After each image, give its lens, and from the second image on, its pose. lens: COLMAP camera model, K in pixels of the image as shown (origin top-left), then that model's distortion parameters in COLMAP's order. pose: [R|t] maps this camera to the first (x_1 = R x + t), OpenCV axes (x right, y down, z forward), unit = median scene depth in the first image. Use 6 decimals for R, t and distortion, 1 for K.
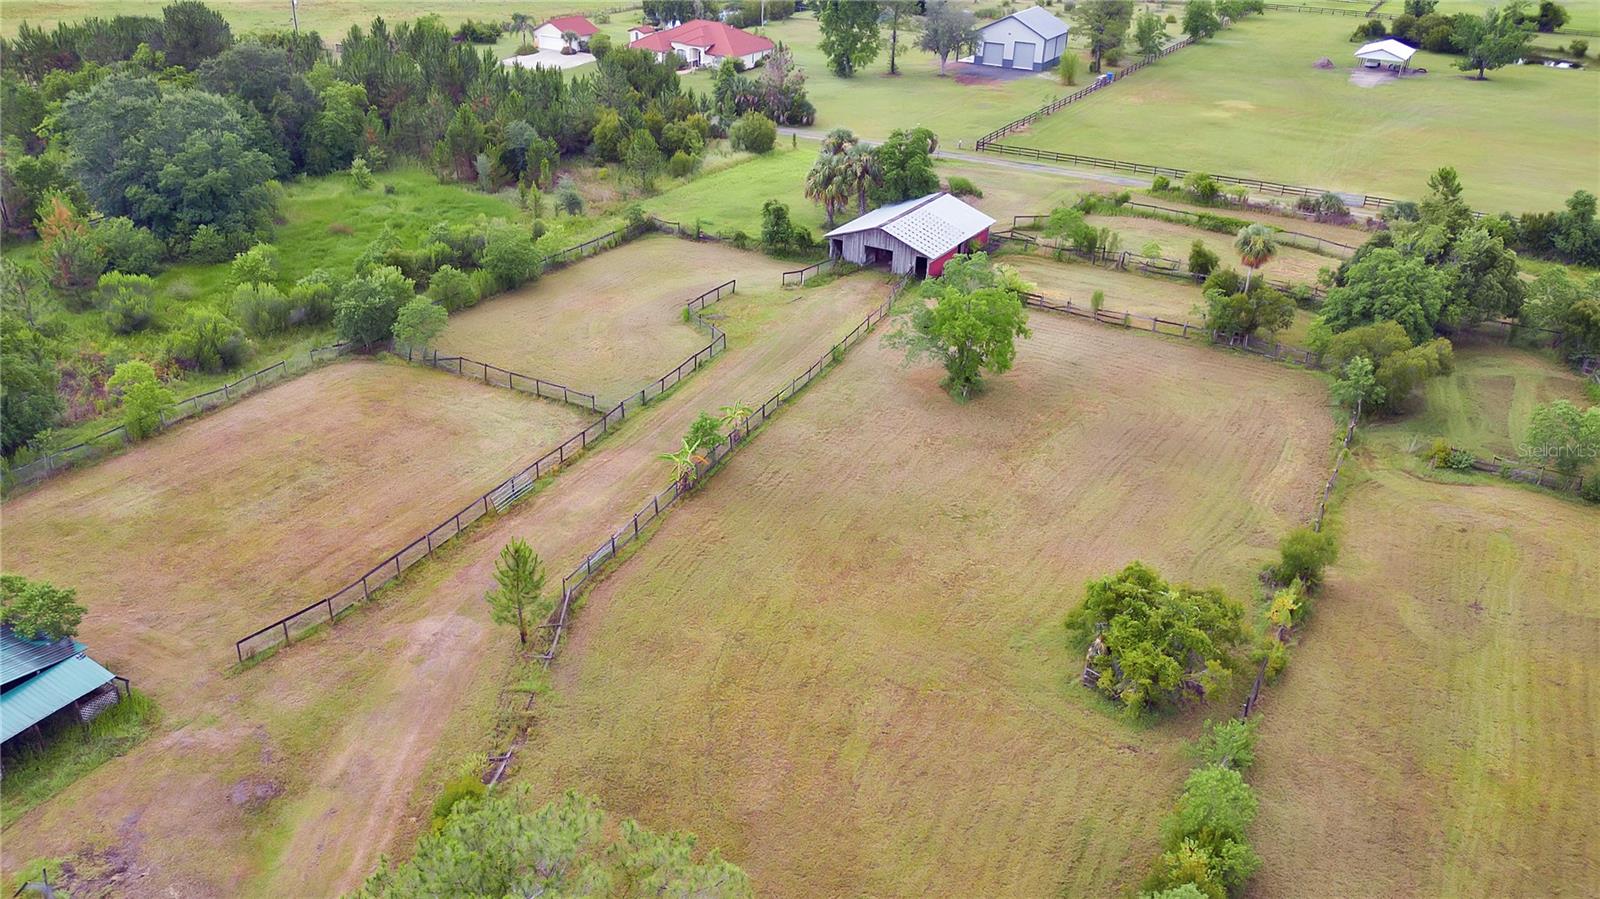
lens RADIAL K [[1201.0, 0, 800.0], [0, 1201.0, 449.5], [0, 0, 1]] dist [0.083641, -0.072484]
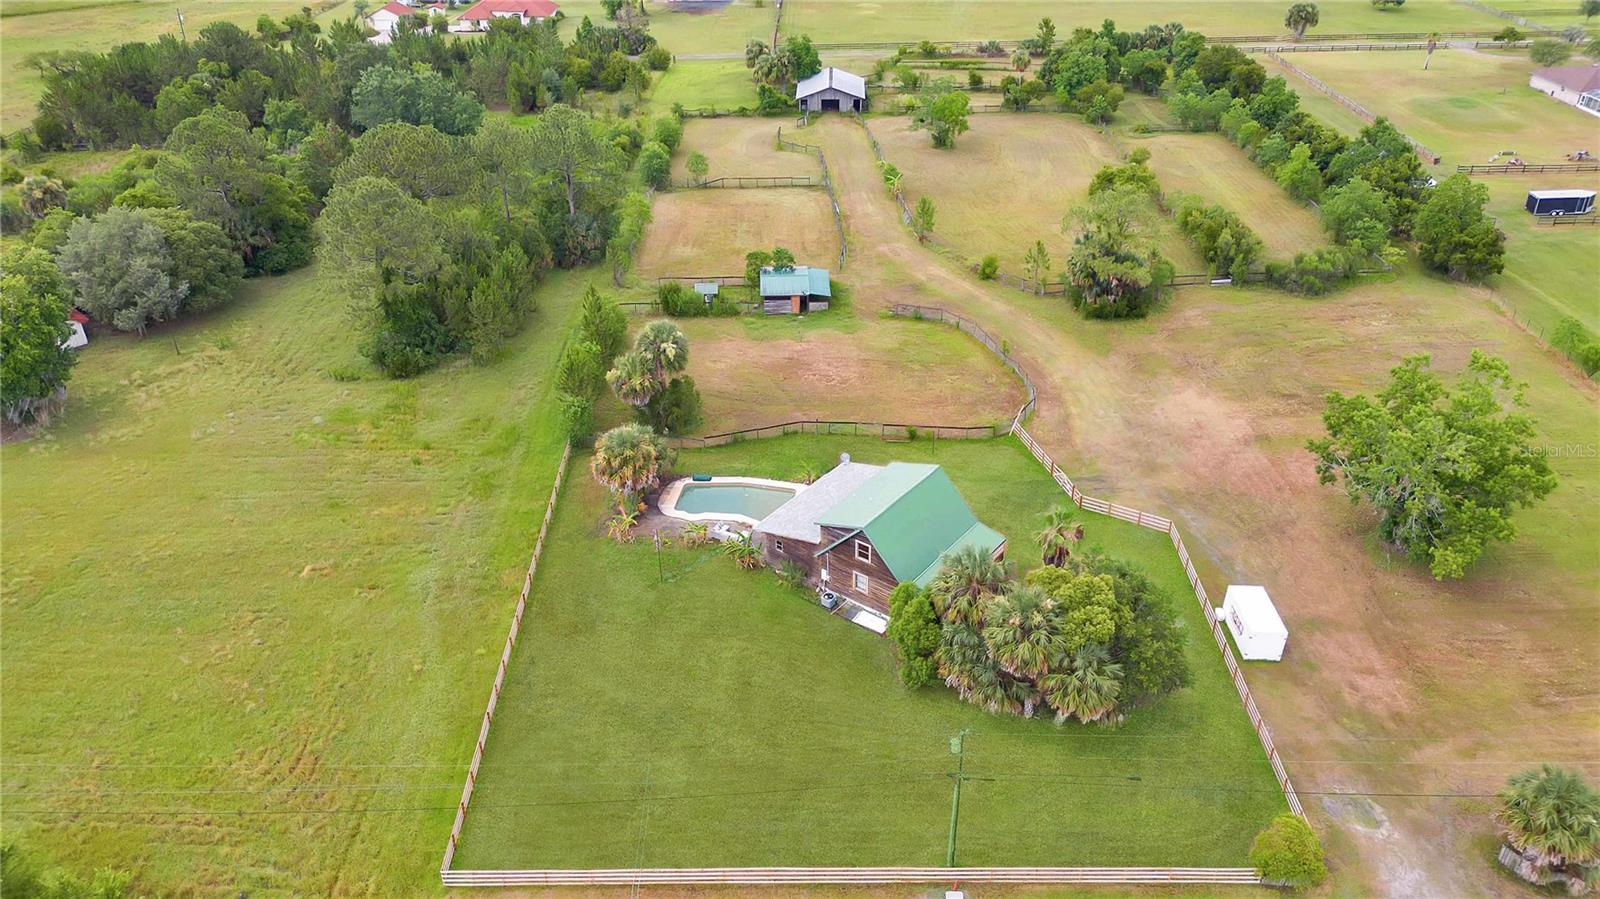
lens RADIAL K [[1170.8, 0, 800.0], [0, 1170.8, 449.5], [0, 0, 1]] dist [0.093327, -0.092115]
pose [[0.866282, -0.281784, 0.412496, -0.846300], [0.259876, 0.959400, 0.109618, 0.129081], [-0.426637, 0.012238, 0.904340, -0.567458]]
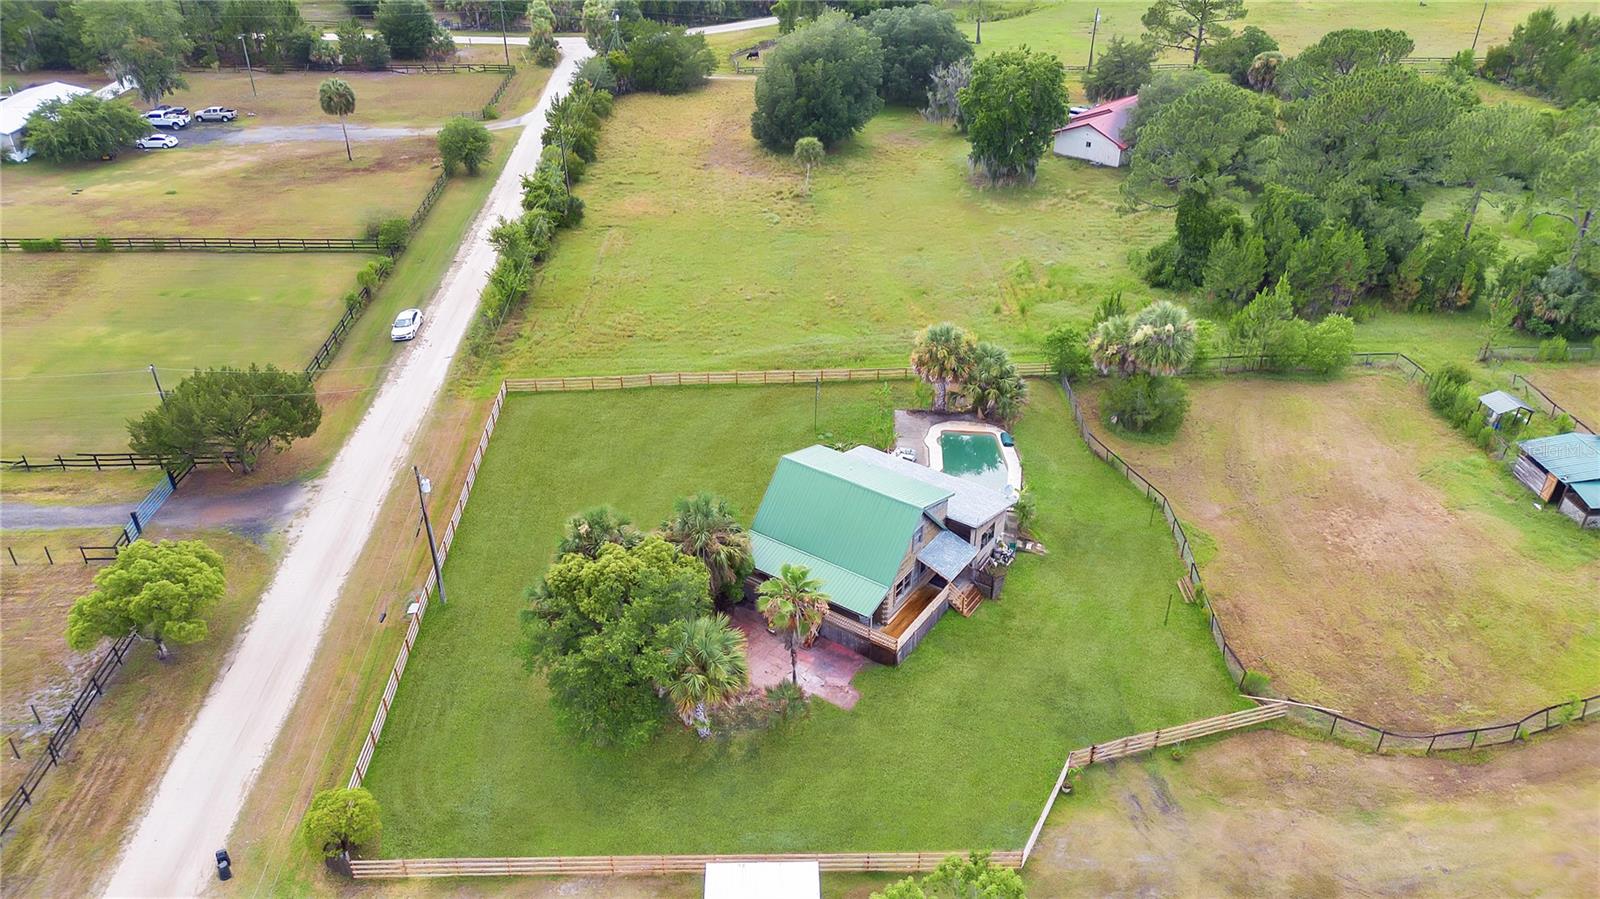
lens RADIAL K [[1170.8, 0, 800.0], [0, 1170.8, 449.5], [0, 0, 1]] dist [0.093327, -0.092115]
pose [[0.535341, 0.414796, -0.735767, -0.061497], [-0.394963, 0.892937, 0.216028, 0.119627], [0.746601, 0.174952, 0.641855, -0.335513]]
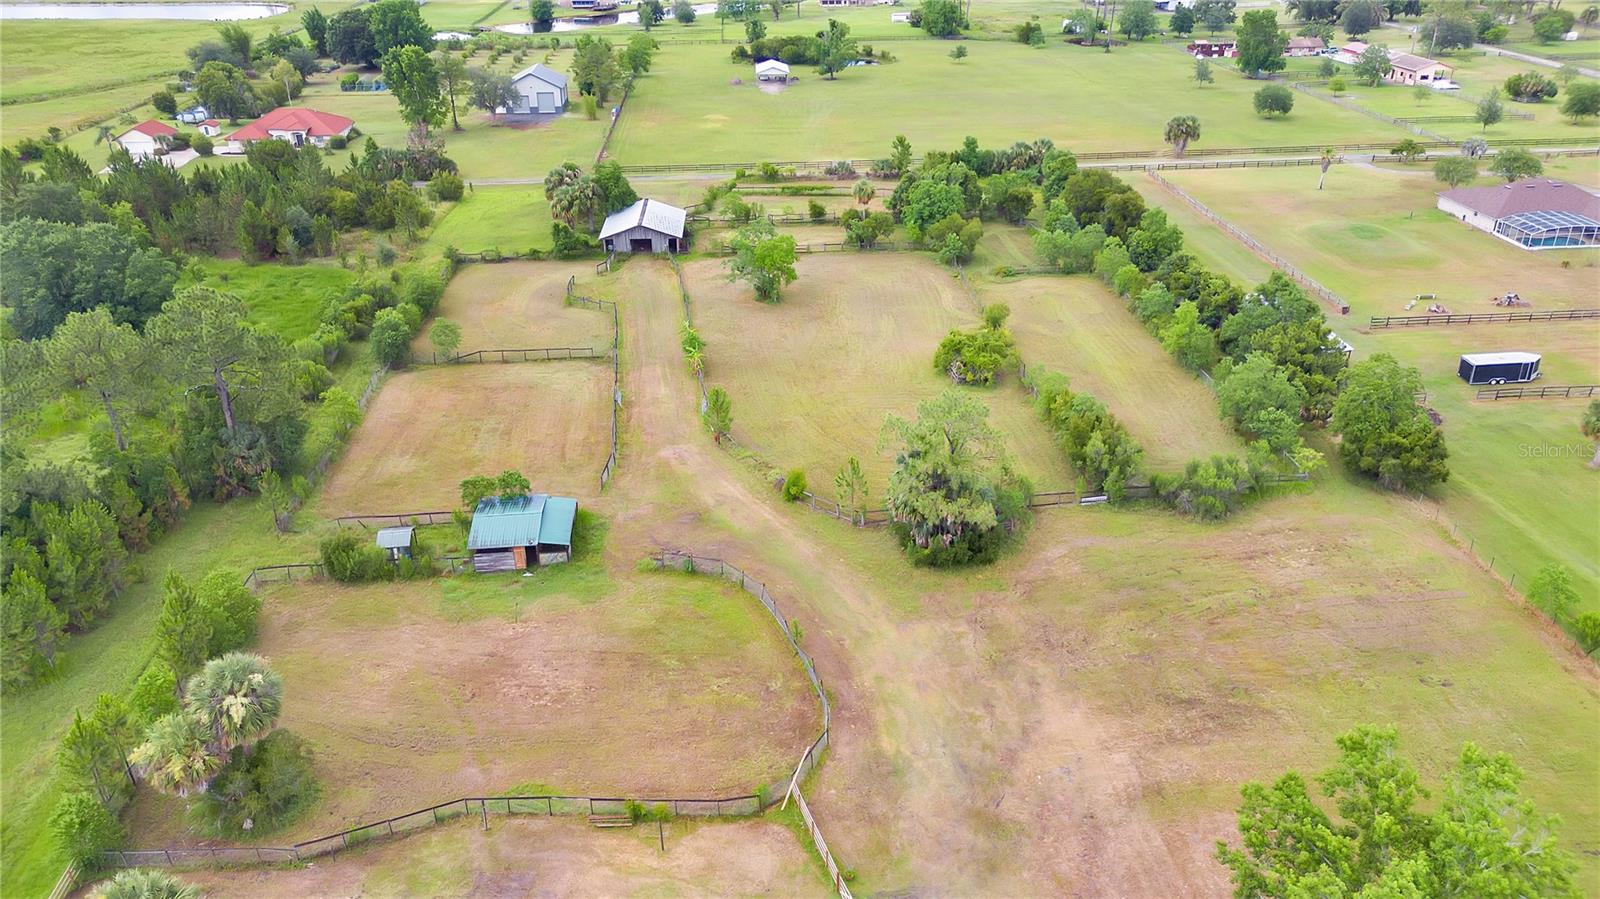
lens RADIAL K [[1170.8, 0, 800.0], [0, 1170.8, 449.5], [0, 0, 1]] dist [0.093327, -0.092115]
pose [[0.827977, -0.279456, 0.486167, -0.557612], [0.285682, 0.956243, 0.063125, 0.048947], [-0.482534, 0.086623, 0.871583, -0.356955]]
